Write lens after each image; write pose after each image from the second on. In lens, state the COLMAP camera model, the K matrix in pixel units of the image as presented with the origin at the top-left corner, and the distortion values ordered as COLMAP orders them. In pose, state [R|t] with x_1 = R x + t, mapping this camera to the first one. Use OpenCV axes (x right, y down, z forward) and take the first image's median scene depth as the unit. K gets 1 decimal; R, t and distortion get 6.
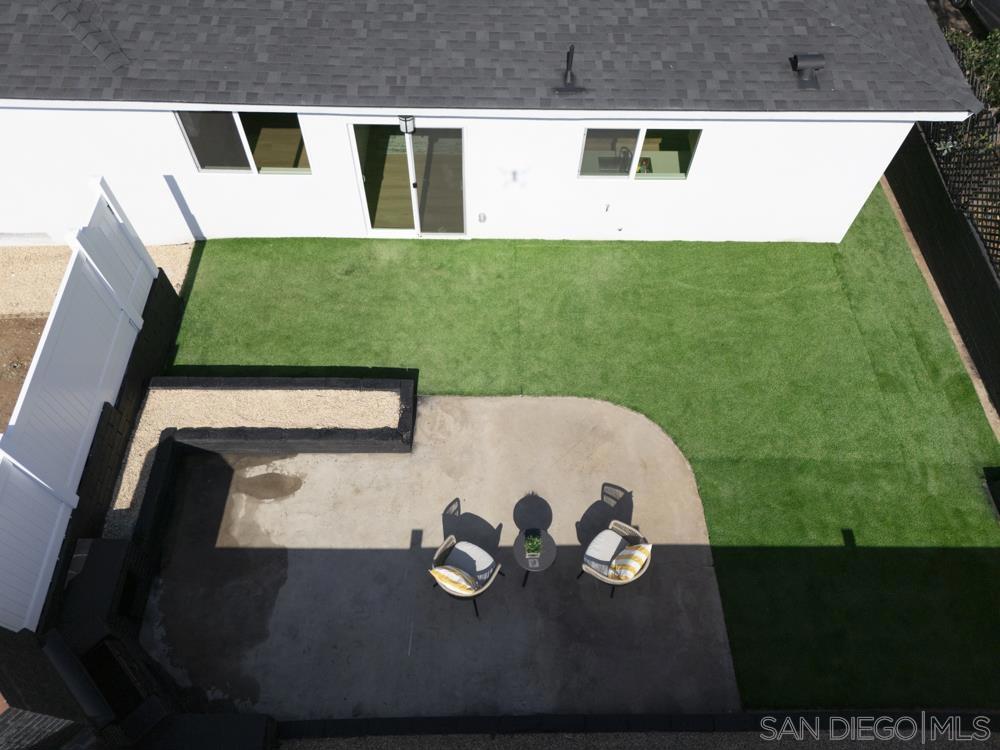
lens RADIAL K [[732.4, 0, 499.4], [0, 732.4, 375.3], [0, 0, 1]] dist [0.076538, -0.070114]
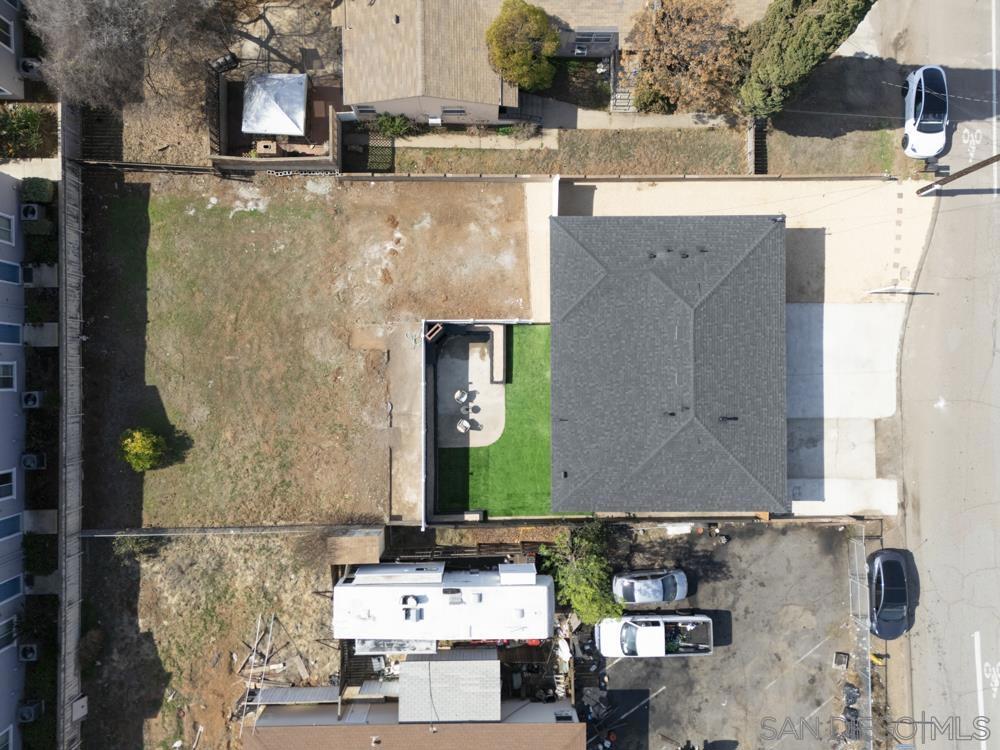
lens RADIAL K [[732.4, 0, 499.4], [0, 732.4, 375.3], [0, 0, 1]] dist [0.076538, -0.070114]
pose [[-0.008998, 0.999647, -0.024978, -0.059625], [-0.862635, 0.004873, 0.505804, -2.204907], [0.505747, 0.026099, 0.862287, -2.831978]]
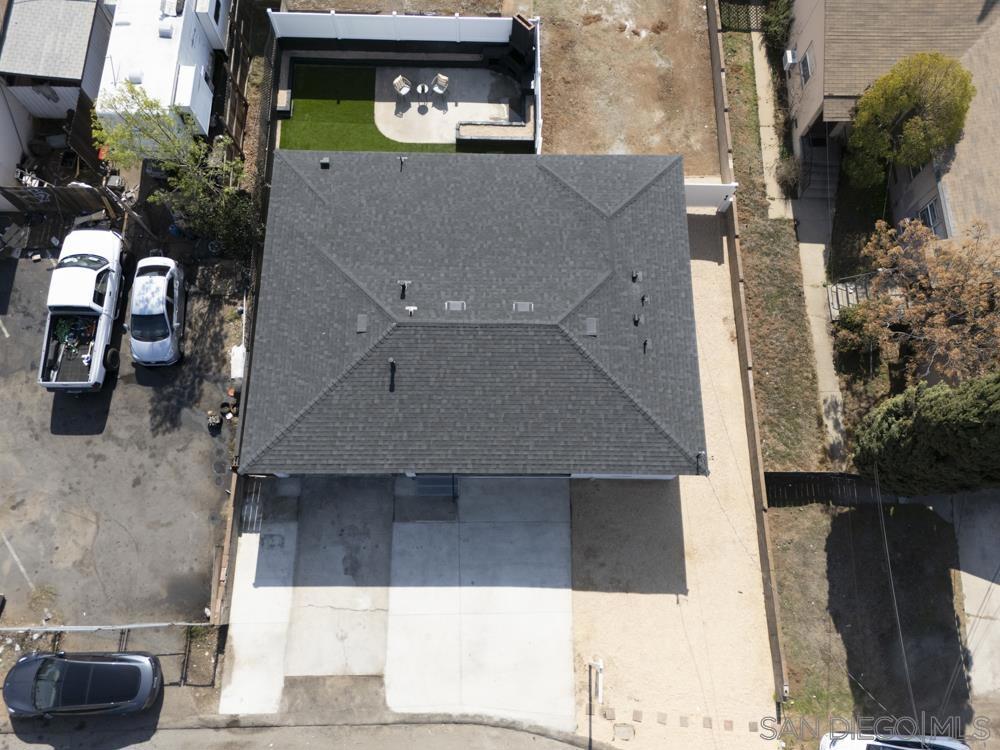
lens RADIAL K [[732.4, 0, 499.4], [0, 732.4, 375.3], [0, 0, 1]] dist [0.076538, -0.070114]
pose [[-0.998845, -0.029069, -0.038251, -0.221518], [-0.010191, -0.649849, 0.759995, -3.275908], [-0.046950, 0.759507, 0.648803, -0.367870]]
